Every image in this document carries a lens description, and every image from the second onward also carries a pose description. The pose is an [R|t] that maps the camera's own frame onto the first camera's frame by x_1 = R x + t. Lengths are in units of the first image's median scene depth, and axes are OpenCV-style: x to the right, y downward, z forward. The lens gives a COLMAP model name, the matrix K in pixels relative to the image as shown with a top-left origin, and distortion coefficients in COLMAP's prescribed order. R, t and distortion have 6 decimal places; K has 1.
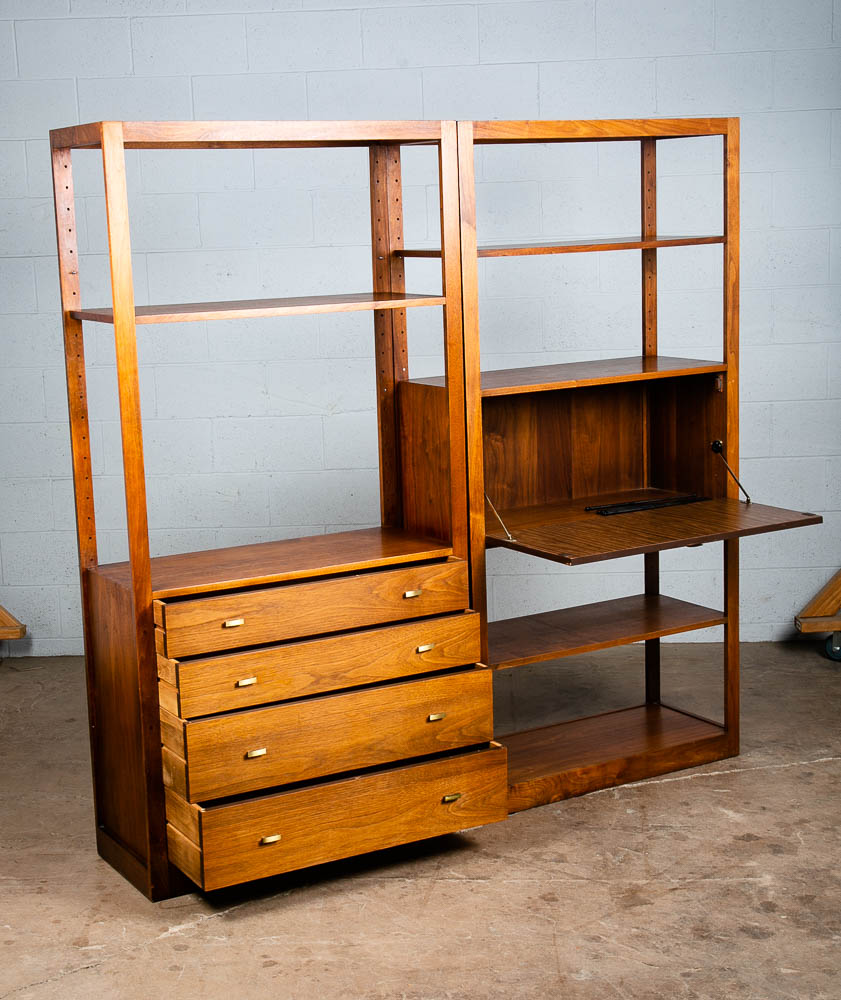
lens RADIAL K [[1611.5, 0, 426.1], [0, 1611.5, 495.6], [0, 0, 1]] dist [0.082347, 0.000000]
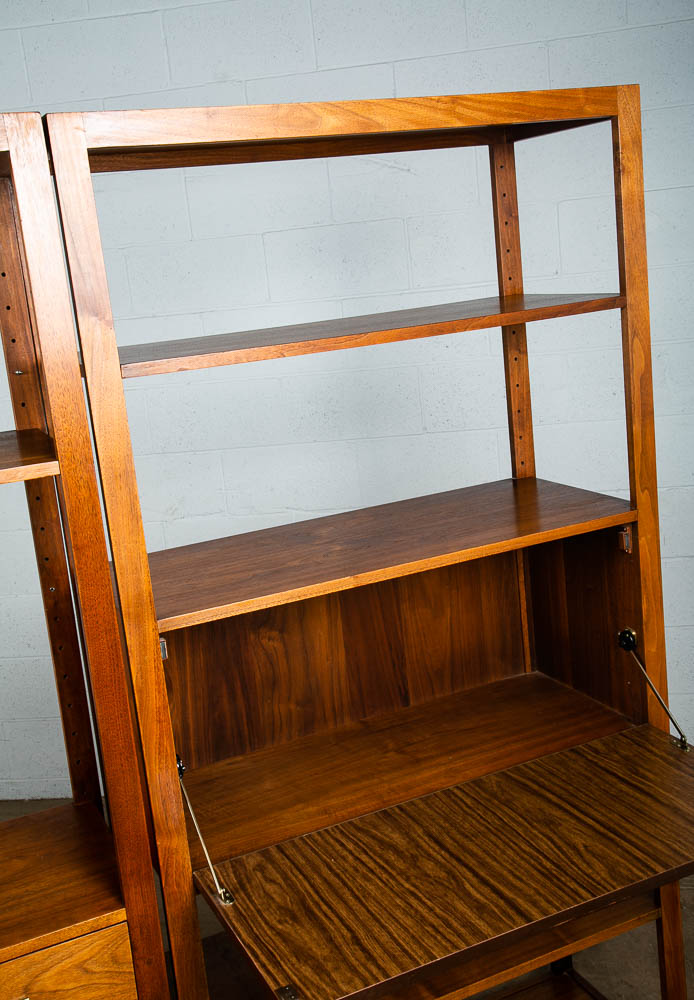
lens RADIAL K [[1172.8, 0, 344.5], [0, 1172.8, 494.2], [0, 0, 1]] dist [0.073730, 0.000000]
pose [[0.993141, -0.043565, -0.108505, 0.138017], [0.047233, 0.998388, 0.031467, -0.115127], [0.106959, -0.036376, 0.993598, 0.608555]]
